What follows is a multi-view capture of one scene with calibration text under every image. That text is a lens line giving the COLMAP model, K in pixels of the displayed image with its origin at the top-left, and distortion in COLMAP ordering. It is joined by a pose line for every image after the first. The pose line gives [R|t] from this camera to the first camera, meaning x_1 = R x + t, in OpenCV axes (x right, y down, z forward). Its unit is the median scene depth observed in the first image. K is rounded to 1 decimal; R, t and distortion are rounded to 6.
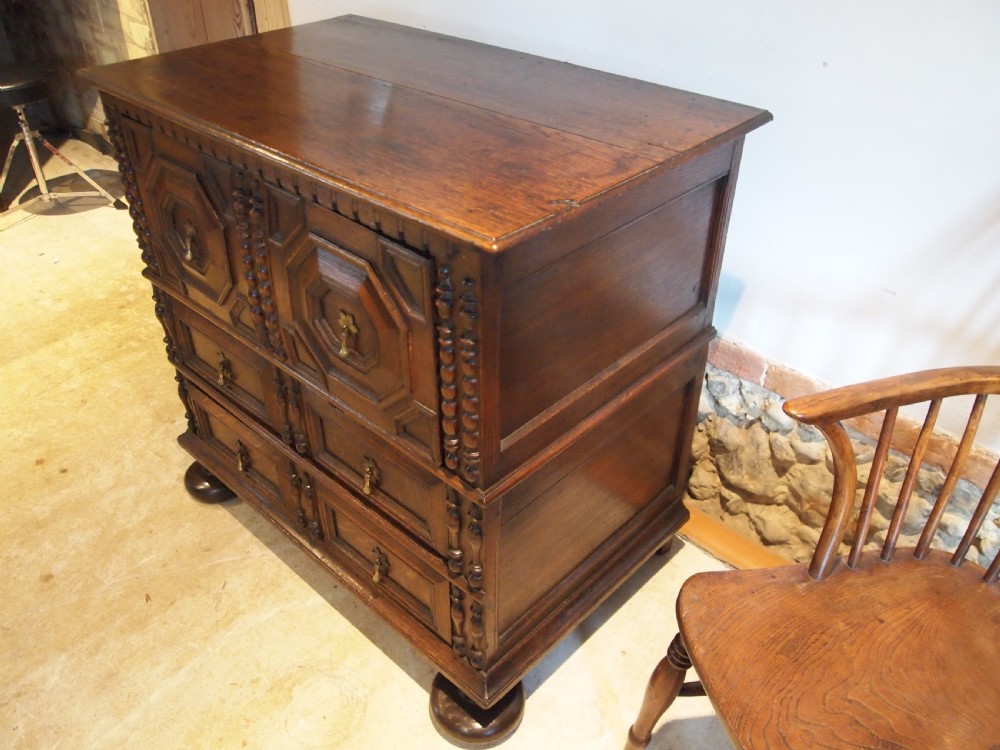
lens RADIAL K [[810.6, 0, 501.0], [0, 810.6, 381.7], [0, 0, 1]] dist [-0.042754, -0.000309]
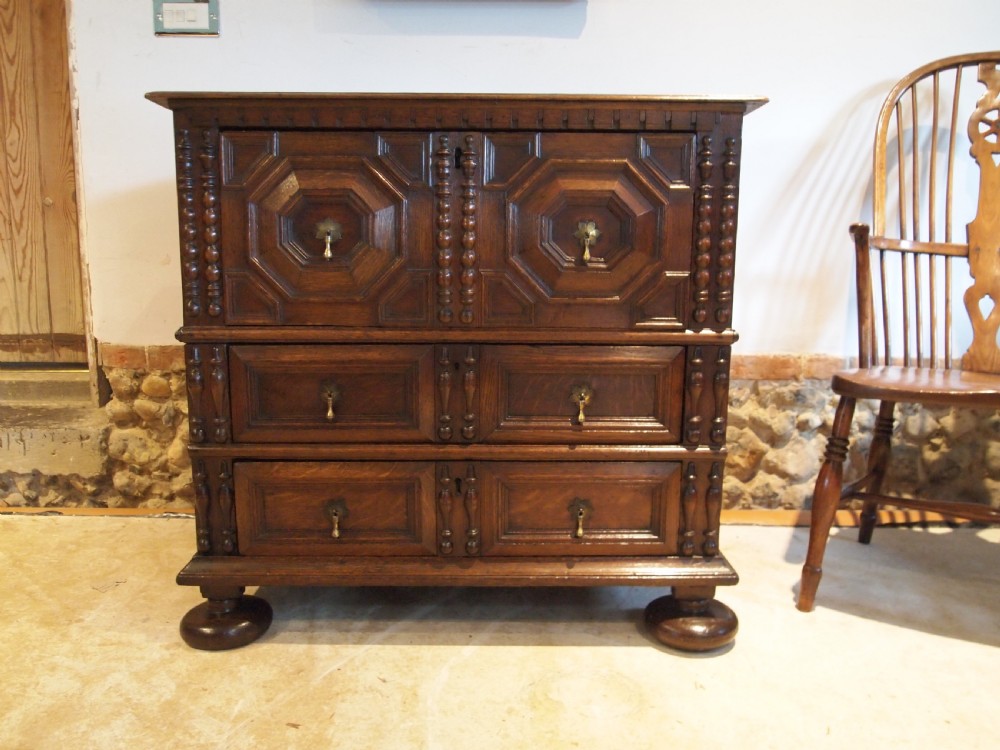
lens RADIAL K [[810.6, 0, 501.0], [0, 810.6, 381.7], [0, 0, 1]] dist [-0.042754, -0.000309]
pose [[0.725229, -0.114757, 0.678877, -0.750873], [0.401860, 0.871186, -0.282034, 0.274375], [-0.559062, 0.477353, 0.677926, 0.246709]]
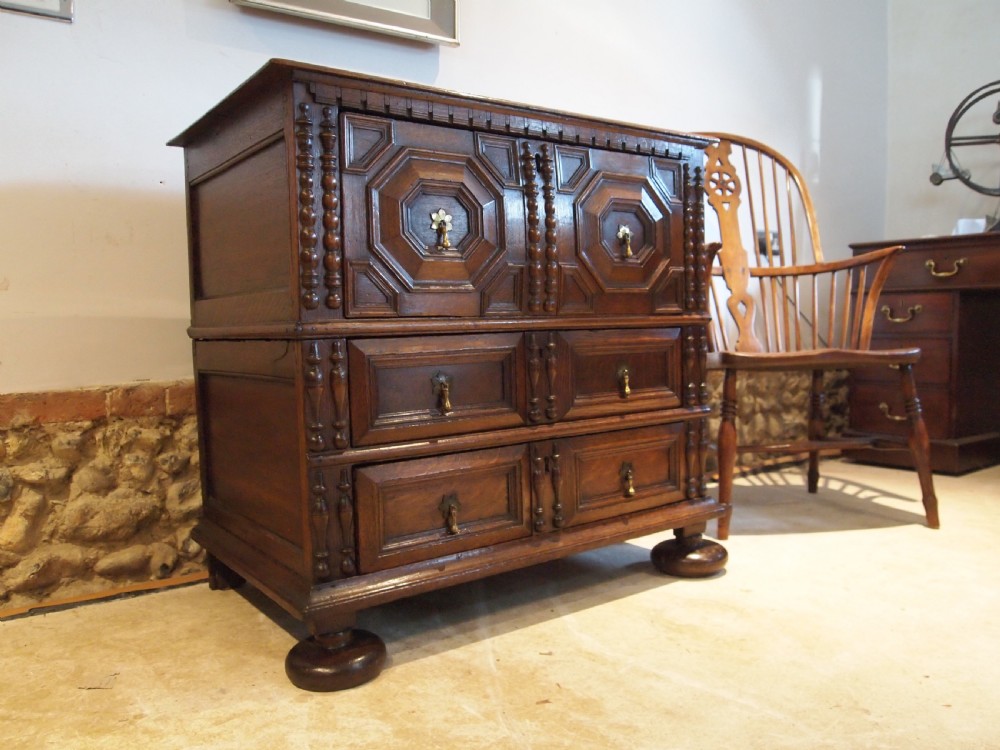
lens RADIAL K [[808.3, 0, 501.2], [0, 808.3, 382.4], [0, 0, 1]] dist [-0.043344, -0.001522]
pose [[0.182777, -0.076900, 0.980142, -1.109919], [0.599667, 0.798738, -0.049159, 0.053448], [-0.779097, 0.596744, 0.192105, 0.709169]]
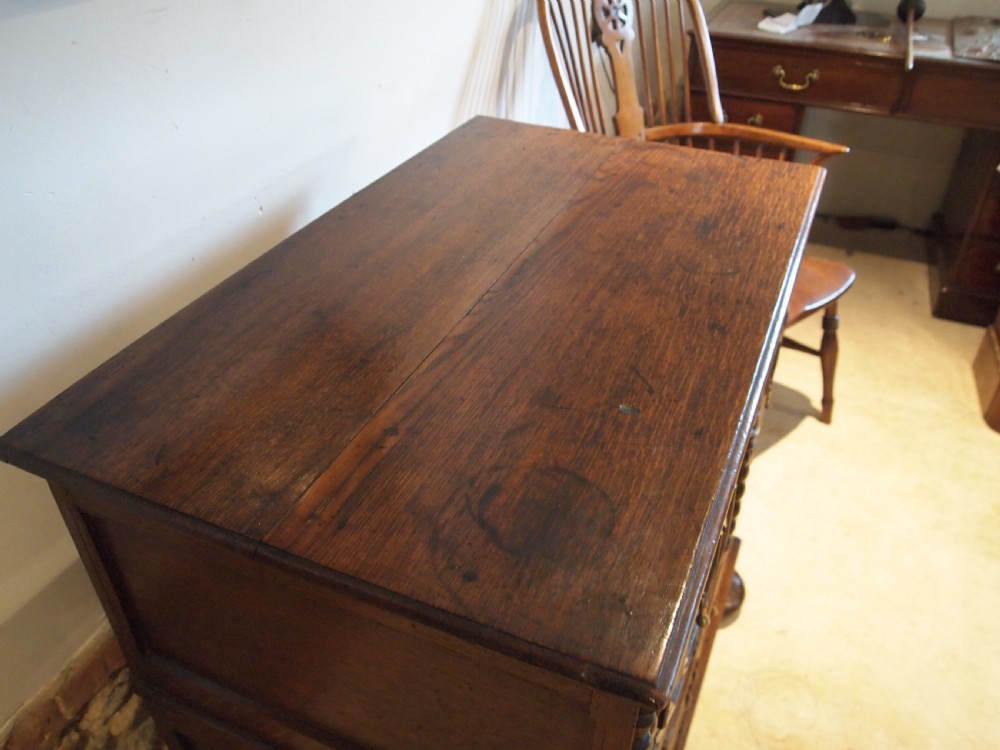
lens RADIAL K [[808.3, 0, 501.2], [0, 808.3, 382.4], [0, 0, 1]] dist [-0.043344, -0.001522]
pose [[-0.326399, -0.553273, 0.766390, -0.589463], [0.553476, 0.545394, 0.629452, -0.611533], [-0.766243, 0.629631, 0.128208, 0.760288]]
